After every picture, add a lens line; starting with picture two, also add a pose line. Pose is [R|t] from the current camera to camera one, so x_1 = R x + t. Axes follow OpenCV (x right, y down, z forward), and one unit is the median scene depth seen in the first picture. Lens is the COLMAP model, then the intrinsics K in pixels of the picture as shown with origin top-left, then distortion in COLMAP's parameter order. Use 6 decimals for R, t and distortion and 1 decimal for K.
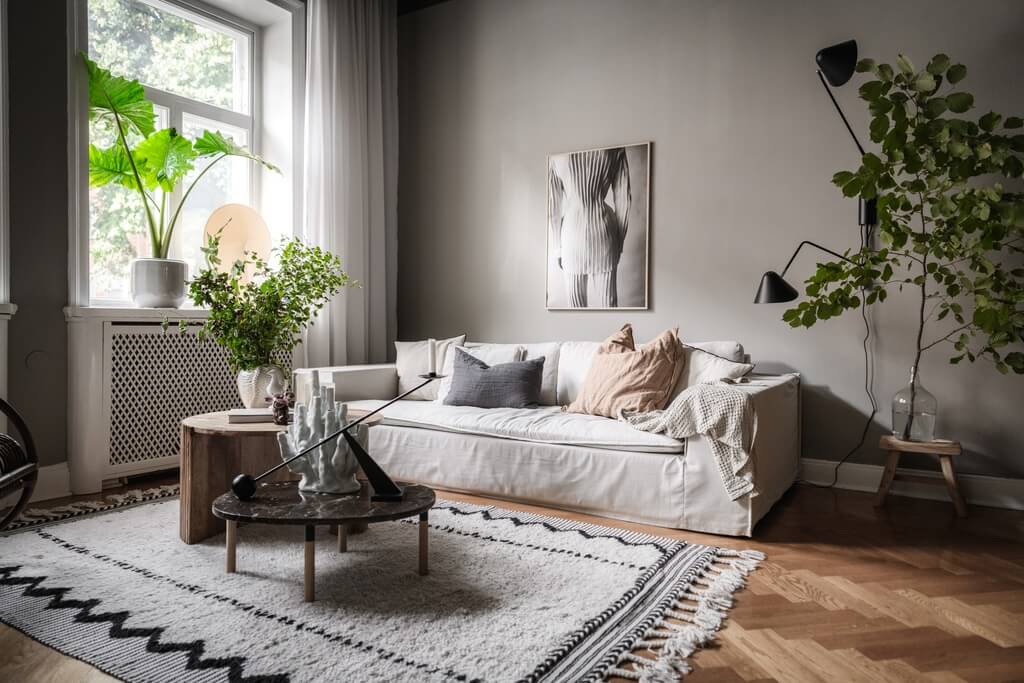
lens RADIAL K [[701.6, 0, 517.5], [0, 701.6, 332.1], [0, 0, 1]] dist [0.000531, -0.000254]
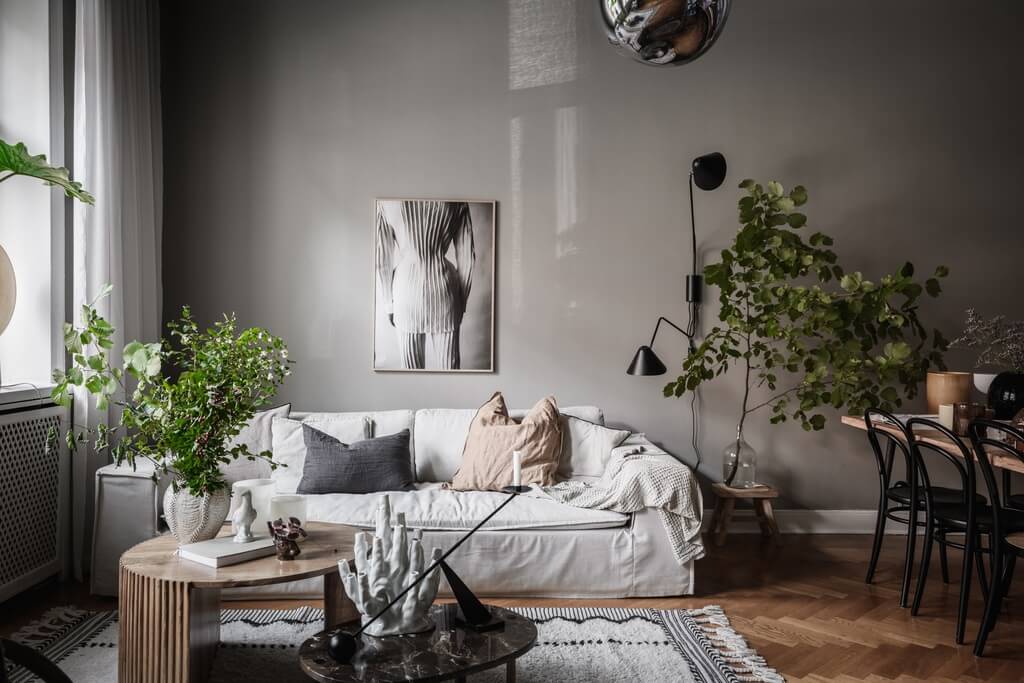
lens RADIAL K [[814.3, 0, 517.2], [0, 814.3, 344.6], [0, 0, 1]] dist [0.028696, -0.005980]
pose [[0.830402, -0.007223, 0.557117, -0.543271], [0.000582, 0.999927, 0.012096, -0.109557], [-0.557164, -0.009720, 0.830346, 0.052981]]
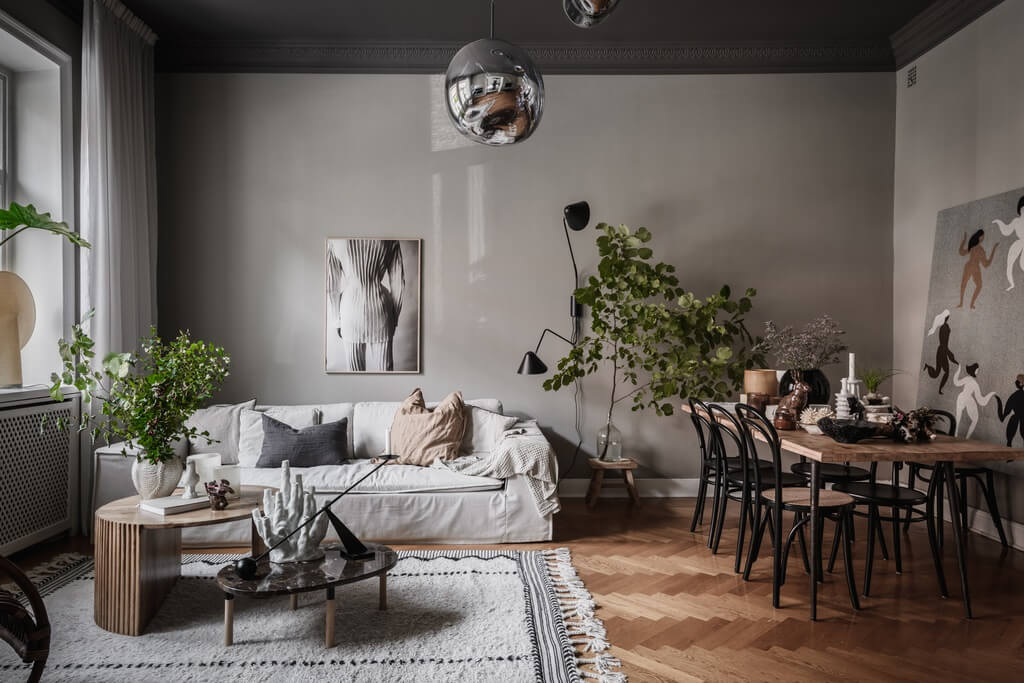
lens RADIAL K [[702.0, 0, 508.4], [0, 702.0, 348.3], [0, 0, 1]] dist [0.053992, -0.037492]
pose [[0.833065, -0.013035, 0.553022, -0.485126], [0.009724, 0.999913, 0.008921, -0.111608], [-0.553090, -0.002054, 0.833119, -0.169055]]
